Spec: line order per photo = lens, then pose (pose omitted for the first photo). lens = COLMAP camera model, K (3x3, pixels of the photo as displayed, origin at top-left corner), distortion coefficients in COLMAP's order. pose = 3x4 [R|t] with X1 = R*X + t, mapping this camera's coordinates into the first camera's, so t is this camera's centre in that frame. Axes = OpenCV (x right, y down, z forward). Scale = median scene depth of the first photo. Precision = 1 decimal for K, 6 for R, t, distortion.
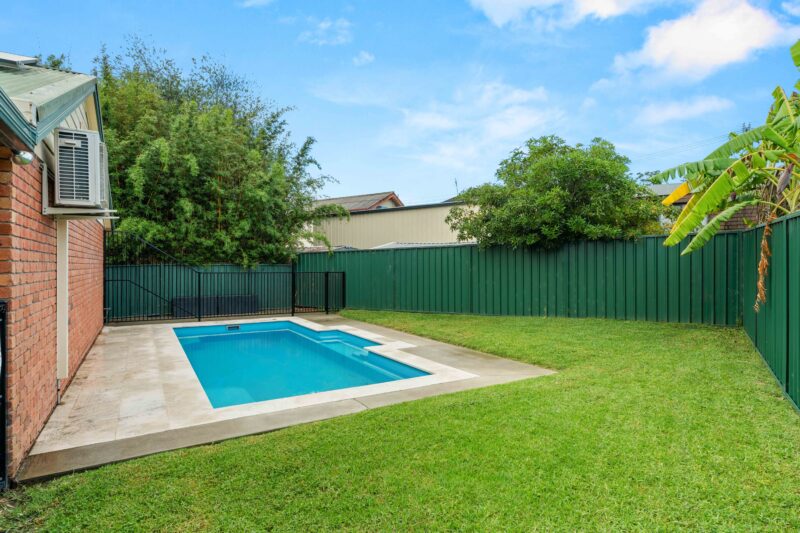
lens RADIAL K [[434.3, 0, 400.5], [0, 434.3, 269.9], [0, 0, 1]] dist [0.004564, 0.000383]
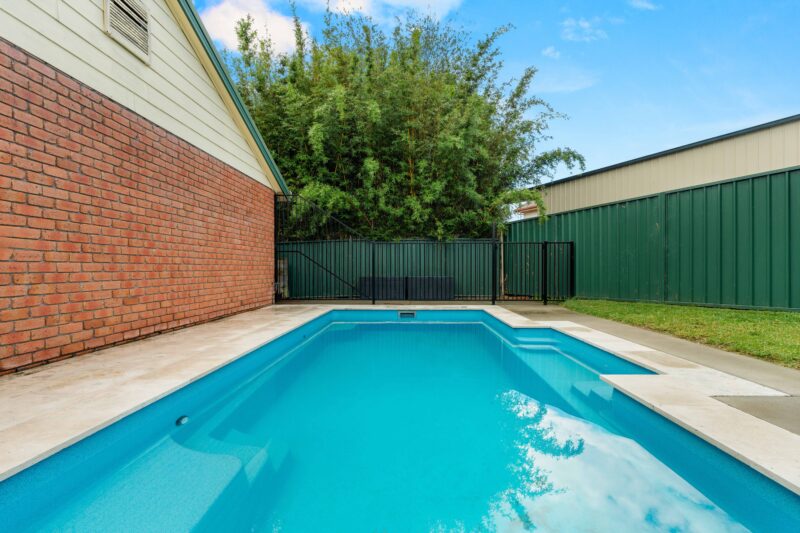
lens RADIAL K [[435.2, 0, 402.0], [0, 435.2, 271.5], [0, 0, 1]] dist [0.065693, -0.000124]
pose [[0.866758, 0.007664, -0.498670, -0.020874], [-0.001408, 0.999916, 0.012920, 0.041339], [0.498727, -0.010497, 0.866696, 0.292329]]
